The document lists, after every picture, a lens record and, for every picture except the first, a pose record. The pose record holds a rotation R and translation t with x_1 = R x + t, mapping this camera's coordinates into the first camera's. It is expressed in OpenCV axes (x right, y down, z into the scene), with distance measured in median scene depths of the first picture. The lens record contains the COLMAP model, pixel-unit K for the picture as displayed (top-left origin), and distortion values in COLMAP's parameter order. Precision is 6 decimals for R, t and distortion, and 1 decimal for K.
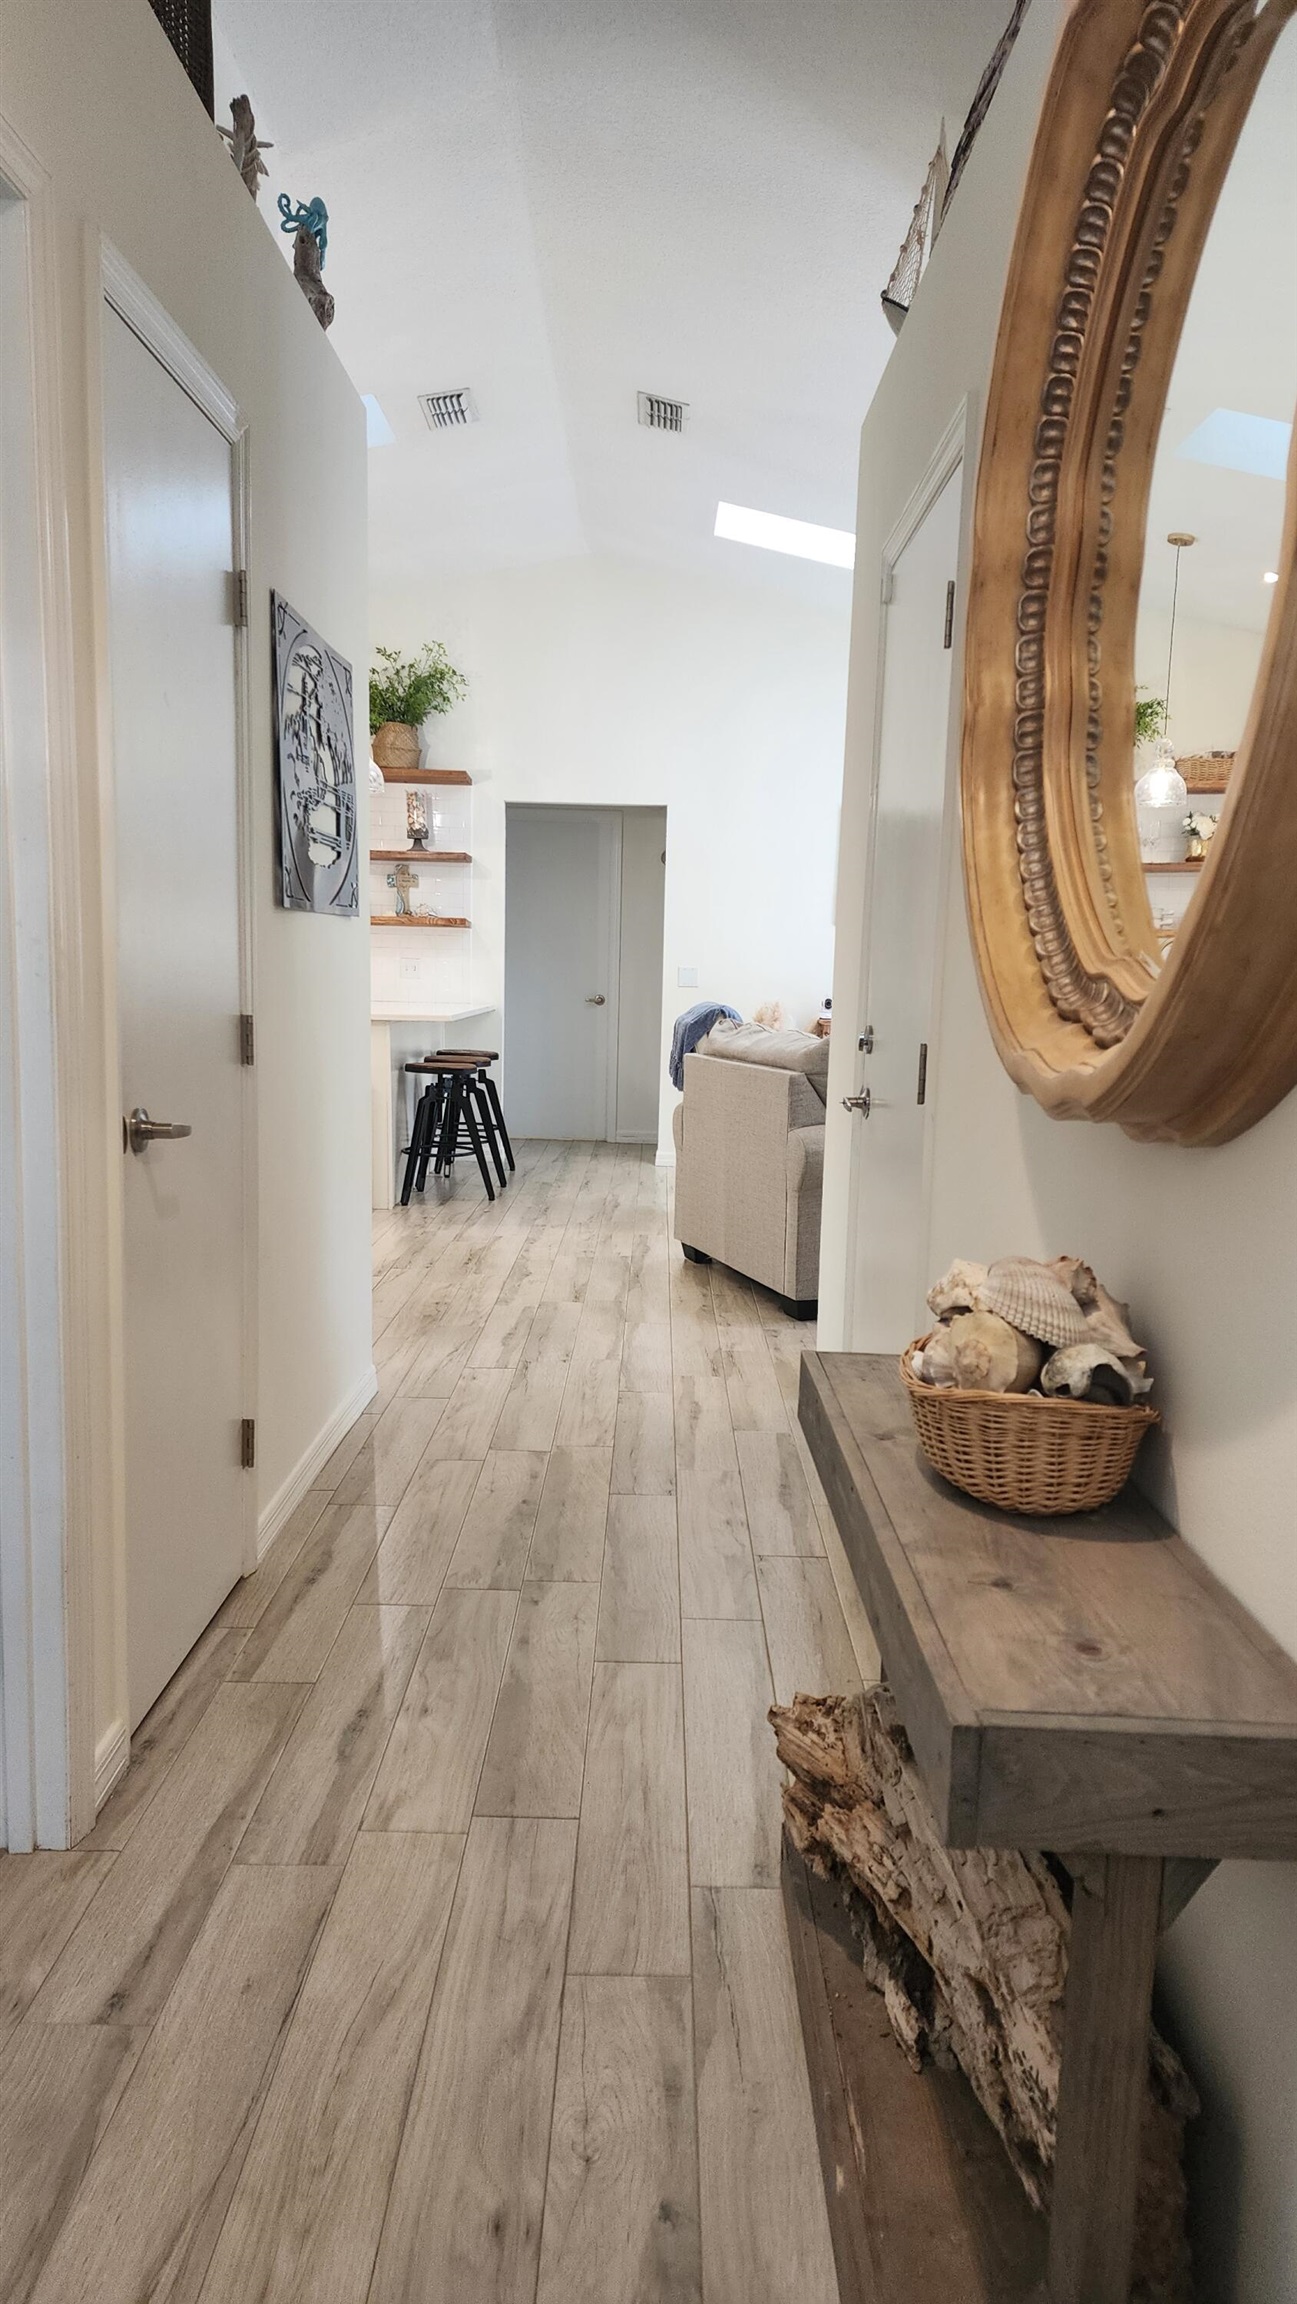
lens RADIAL K [[1496.2, 0, 648.5], [0, 1496.2, 1152.0], [0, 0, 1]] dist [0.000210, 0.000083]
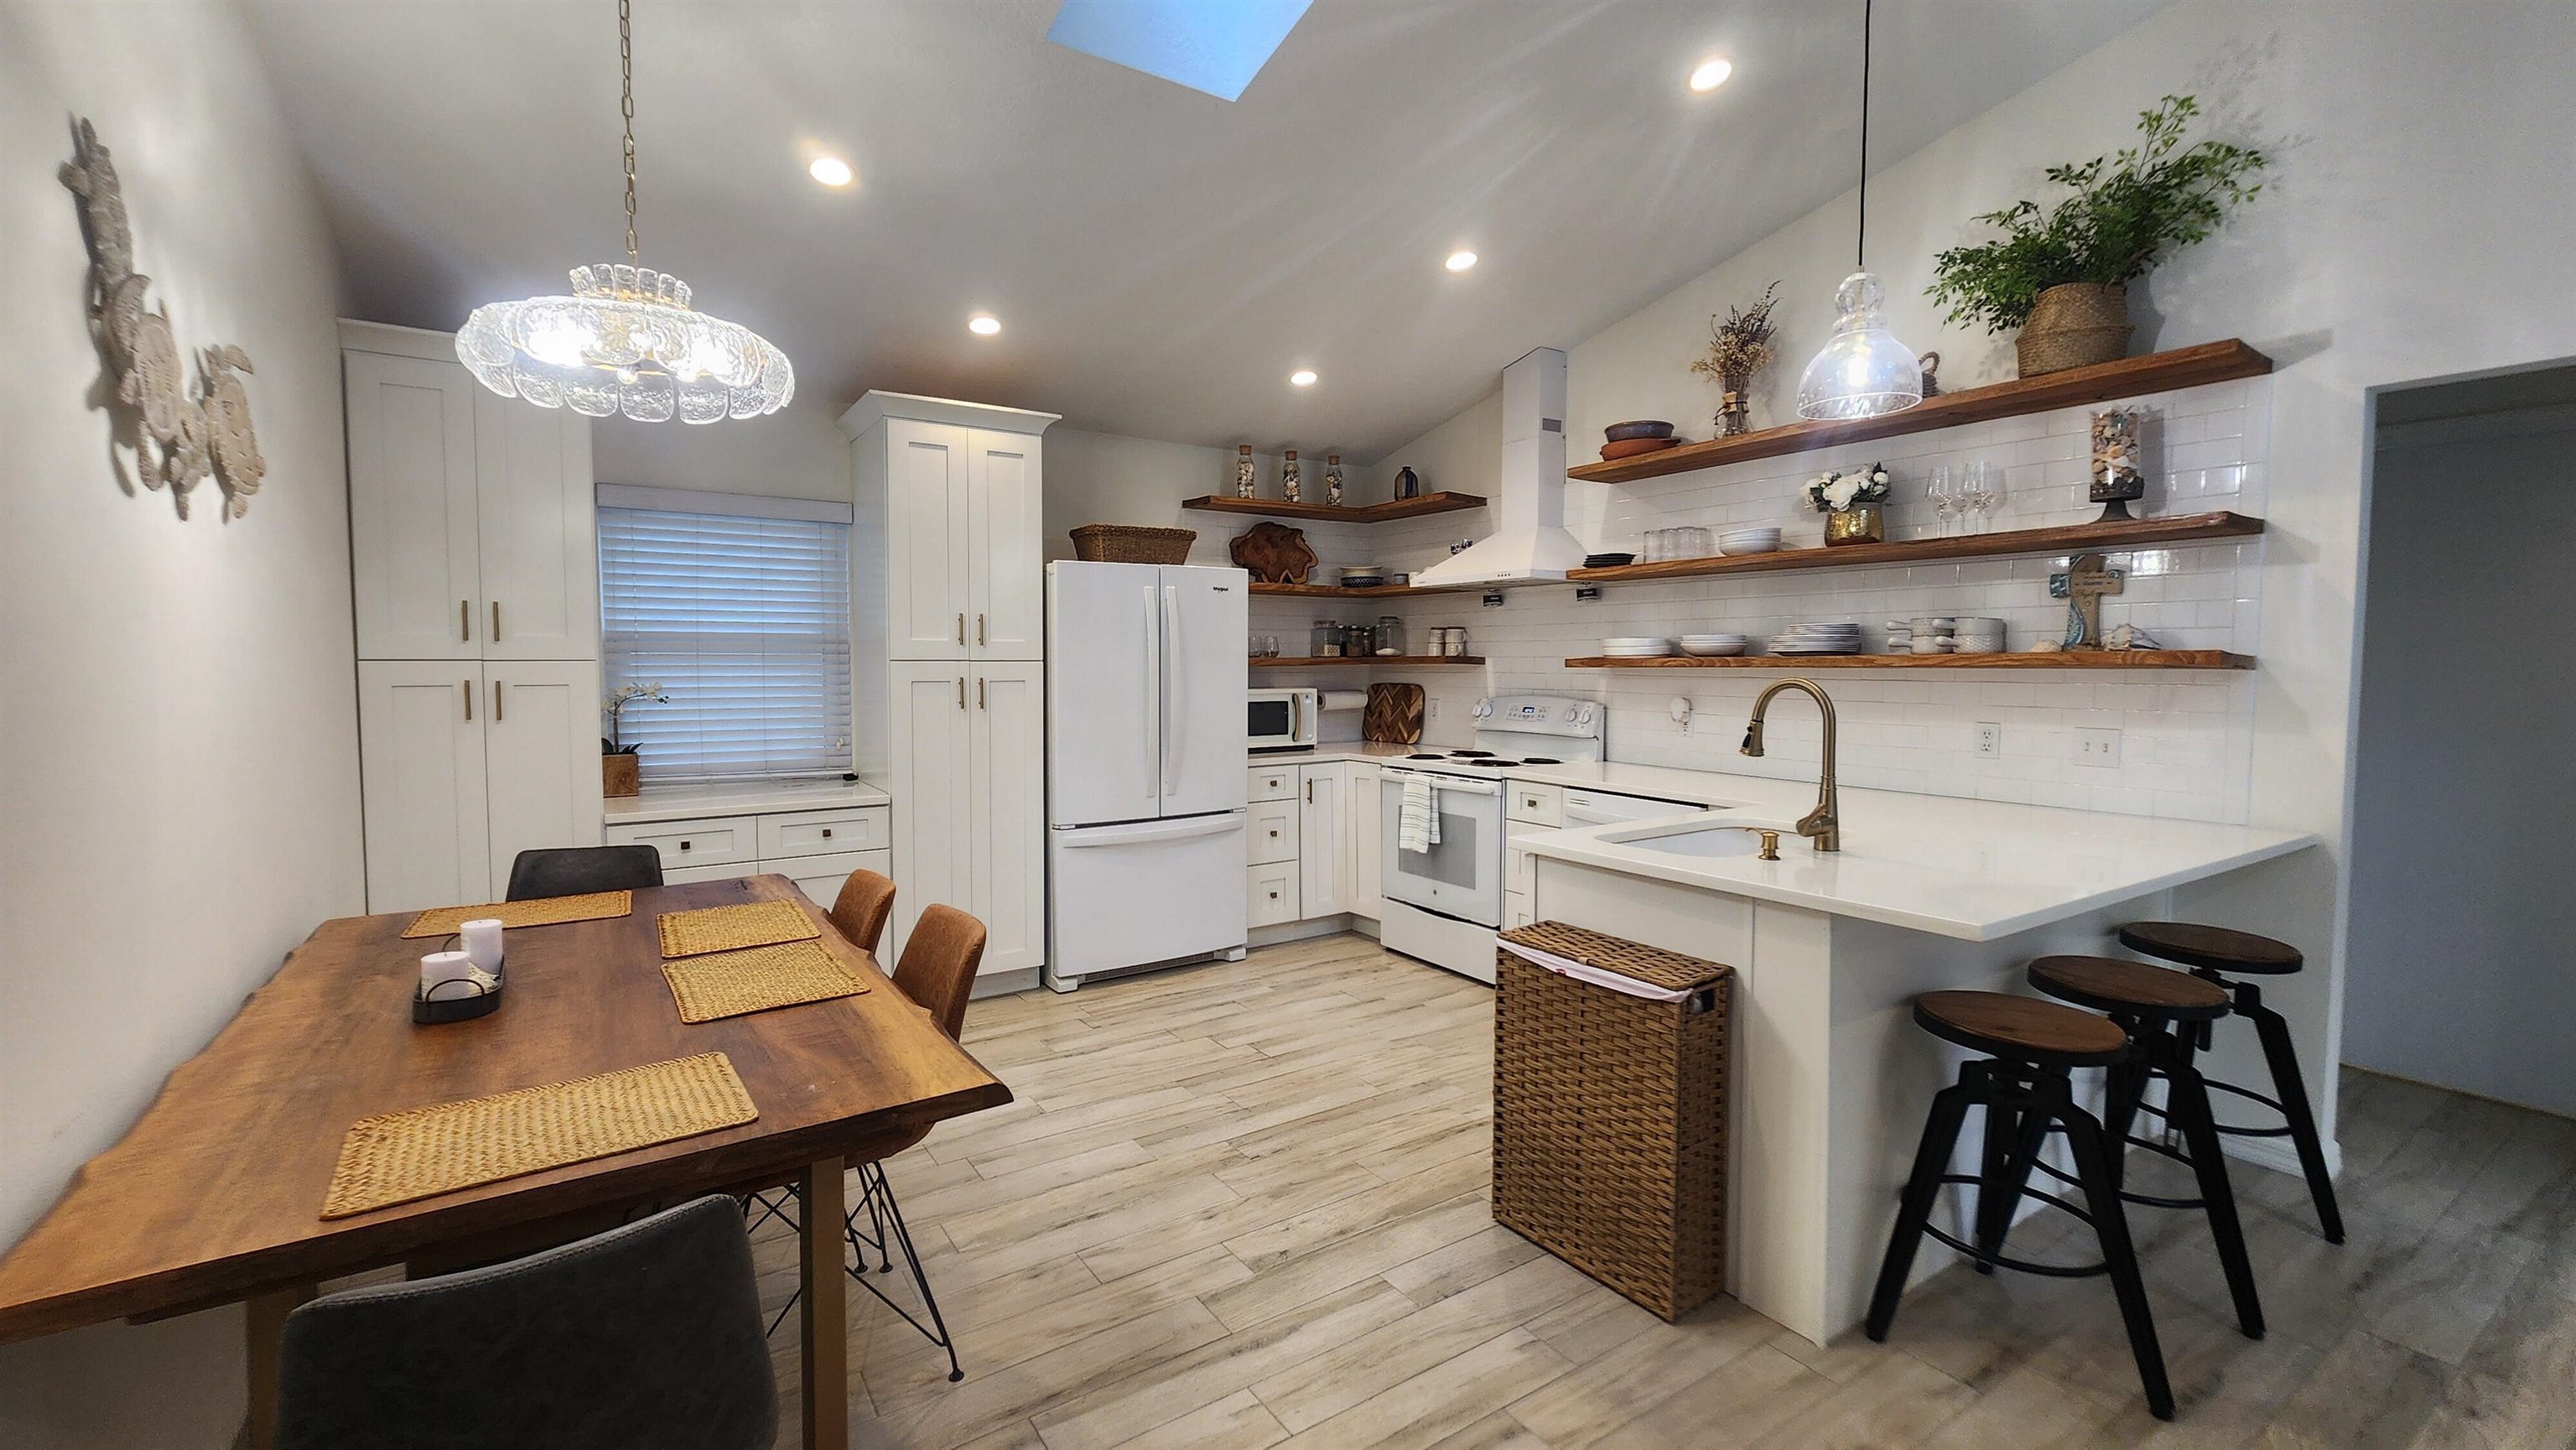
lens RADIAL K [[1057.0, 0, 1288.0], [0, 1057.0, 725.0], [0, 0, 1]] dist [0.001425, 0.000192]
pose [[0.546460, 0.018374, -0.837284, -0.004892], [-0.090792, 0.995167, -0.037417, -0.092538], [0.832549, 0.096466, 0.545487, 0.568545]]
